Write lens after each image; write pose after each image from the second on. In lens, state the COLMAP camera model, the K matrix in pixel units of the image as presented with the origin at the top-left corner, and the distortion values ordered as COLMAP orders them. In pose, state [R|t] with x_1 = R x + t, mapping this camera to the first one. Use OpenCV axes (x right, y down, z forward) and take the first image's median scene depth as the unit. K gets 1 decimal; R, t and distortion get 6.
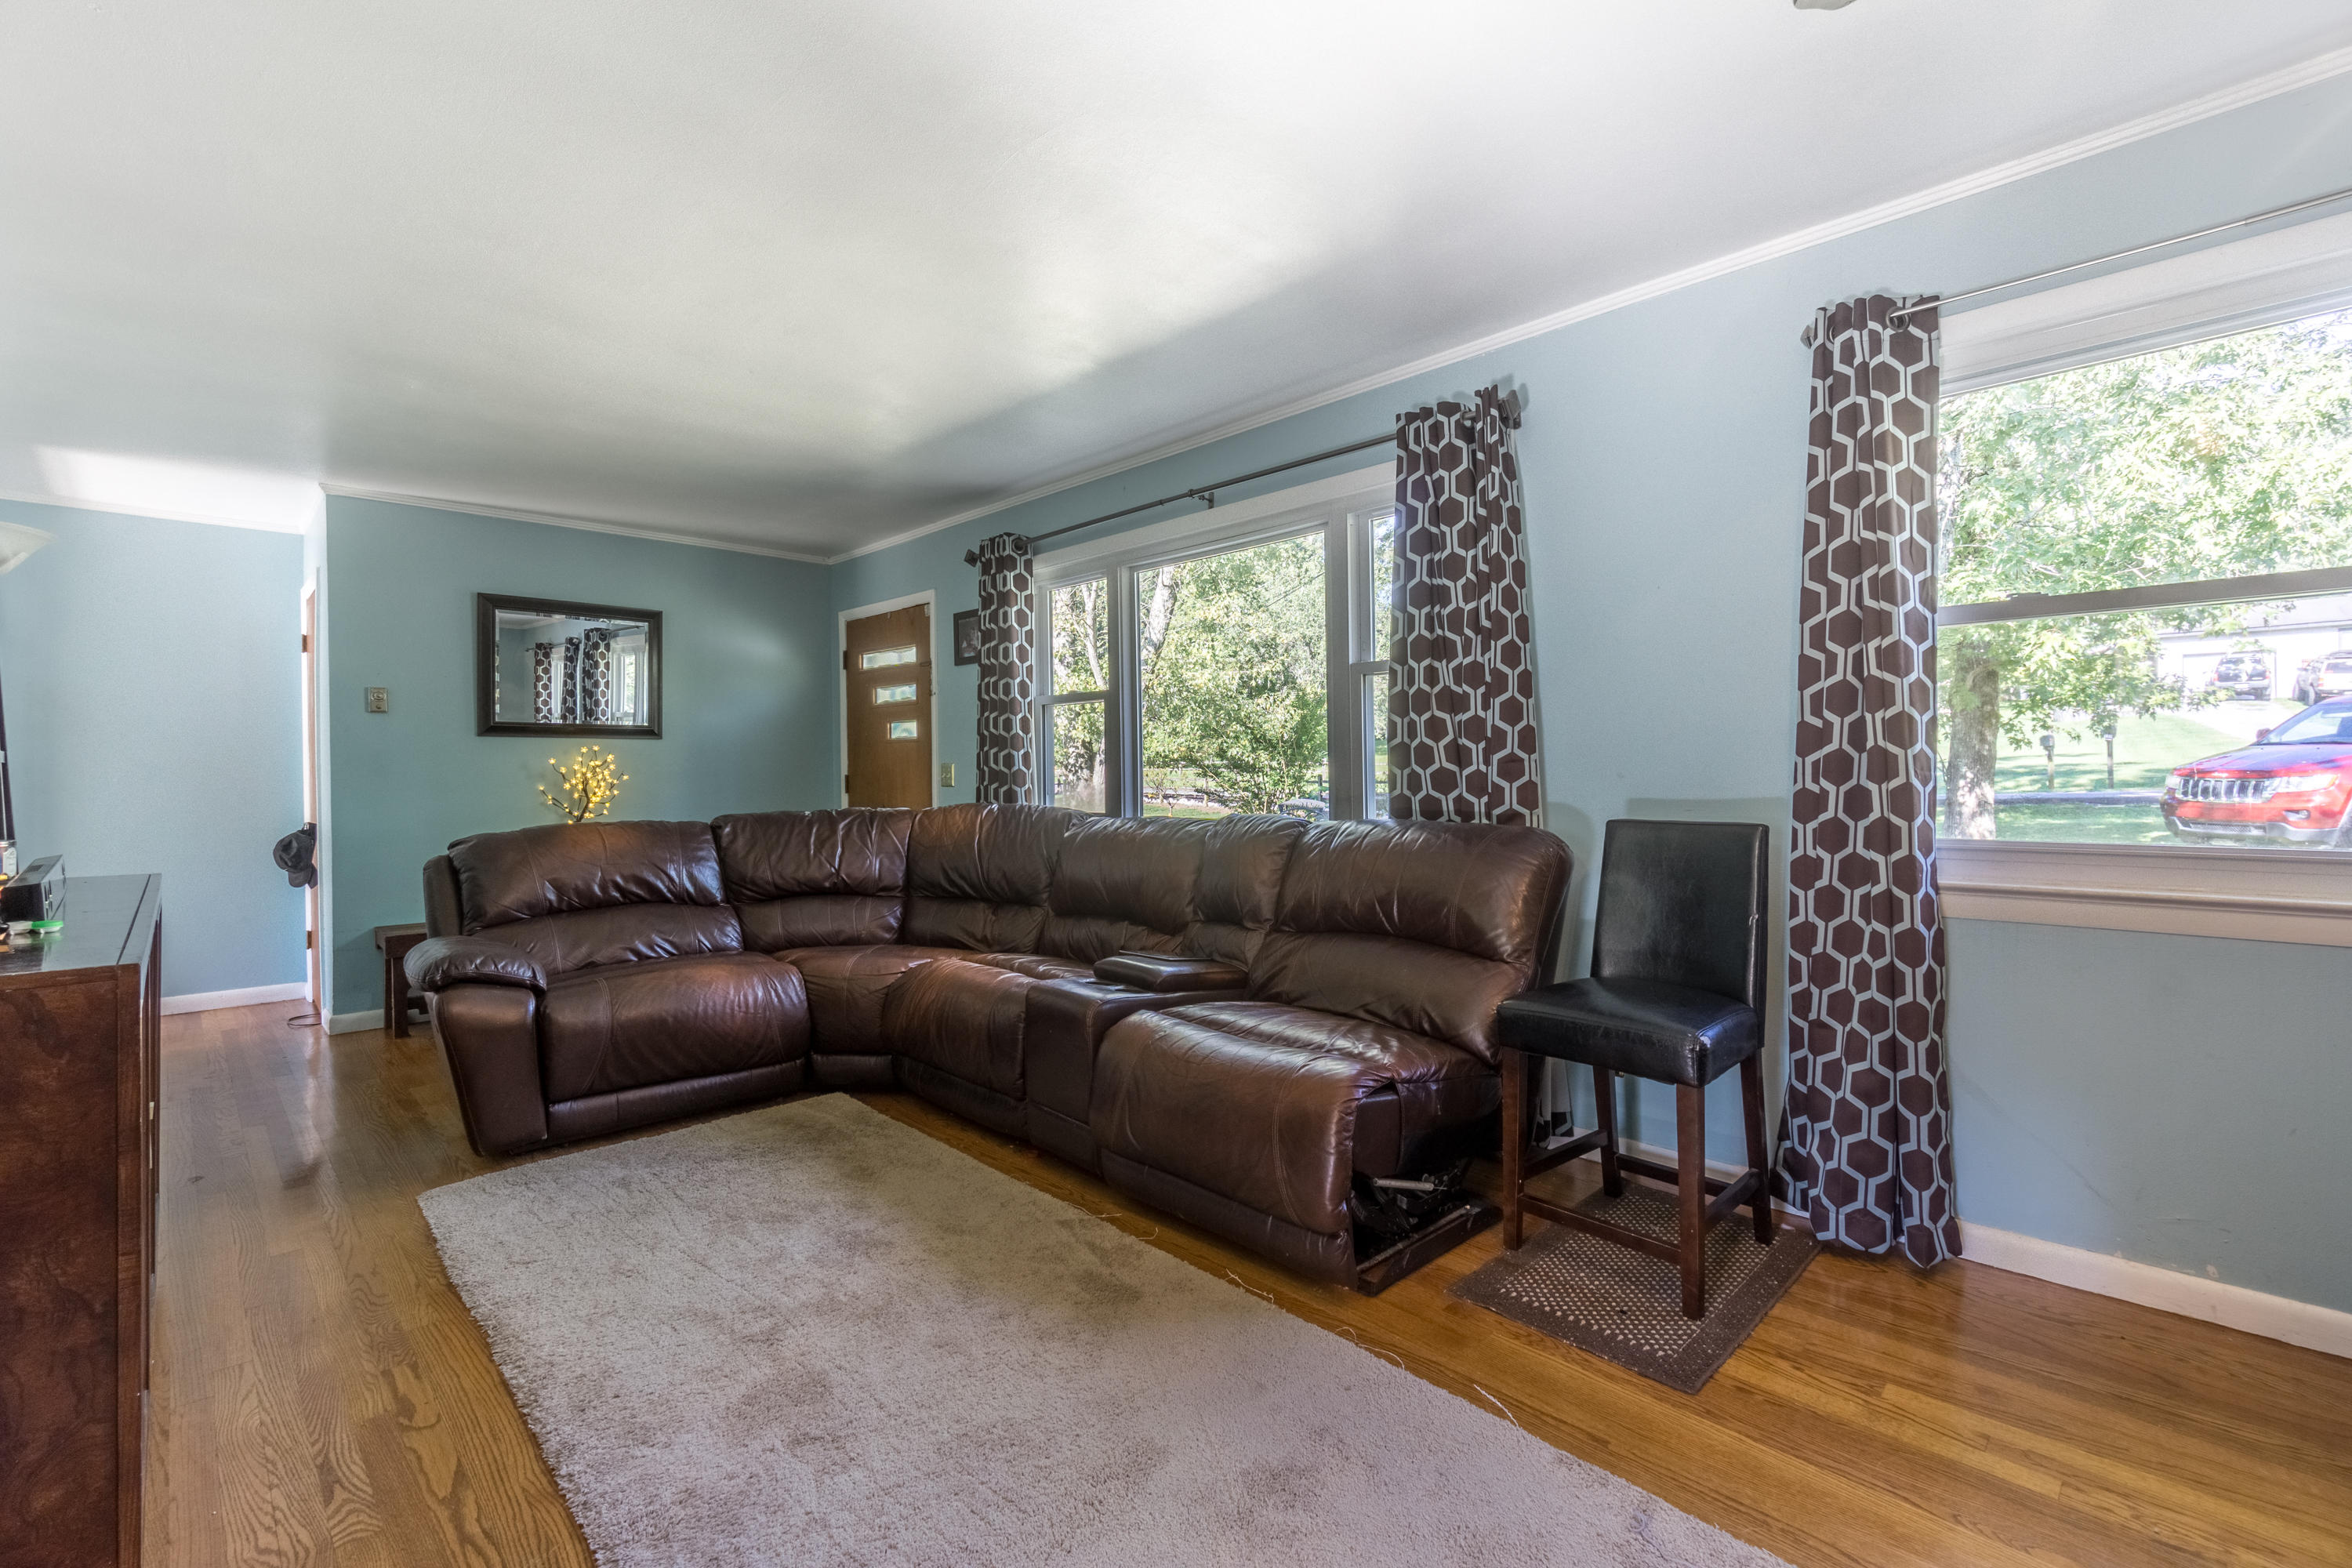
lens RADIAL K [[1024.8, 0, 1138.1], [0, 1024.8, 768.8], [0, 0, 1]] dist [-0.000671, -0.000536]
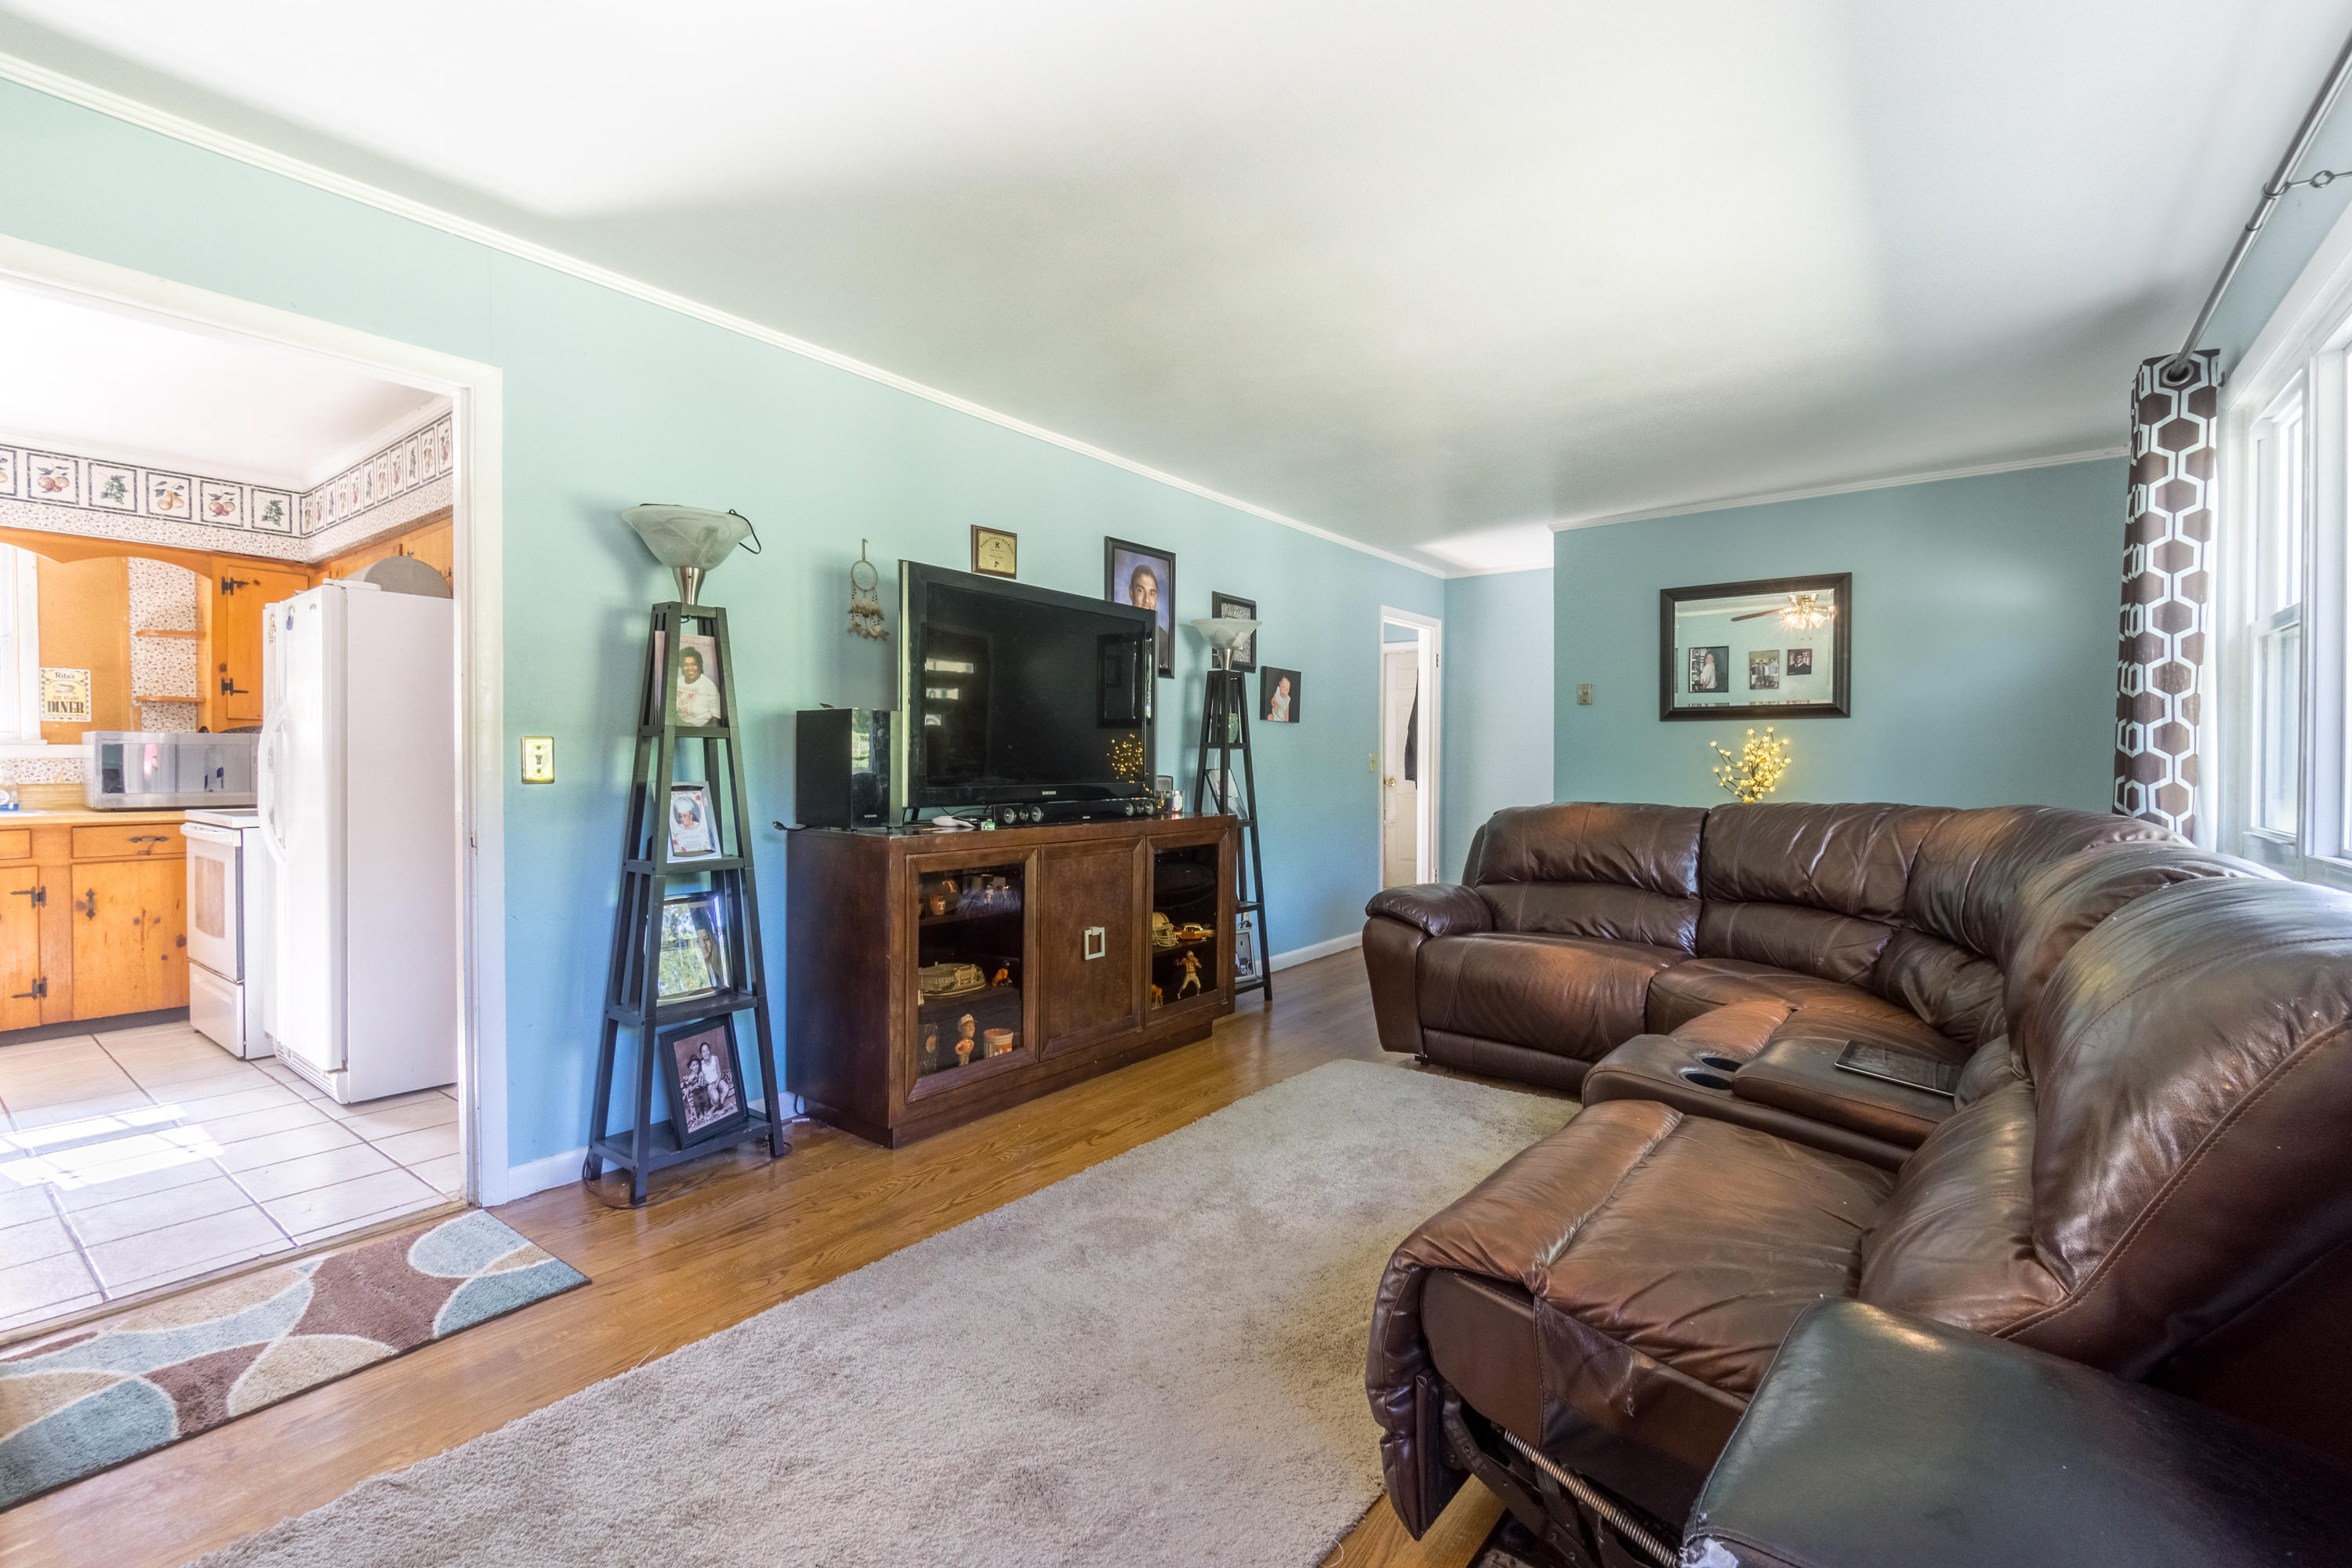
lens RADIAL K [[1024.8, 0, 1164.2], [0, 1024.8, 767.6], [0, 0, 1]] dist [-0.000671, -0.000536]
pose [[0.153301, 0.015781, -0.988054, 0.452890], [0.001679, 0.999867, 0.016230, -0.001745], [0.988178, -0.004147, 0.153254, 0.400600]]
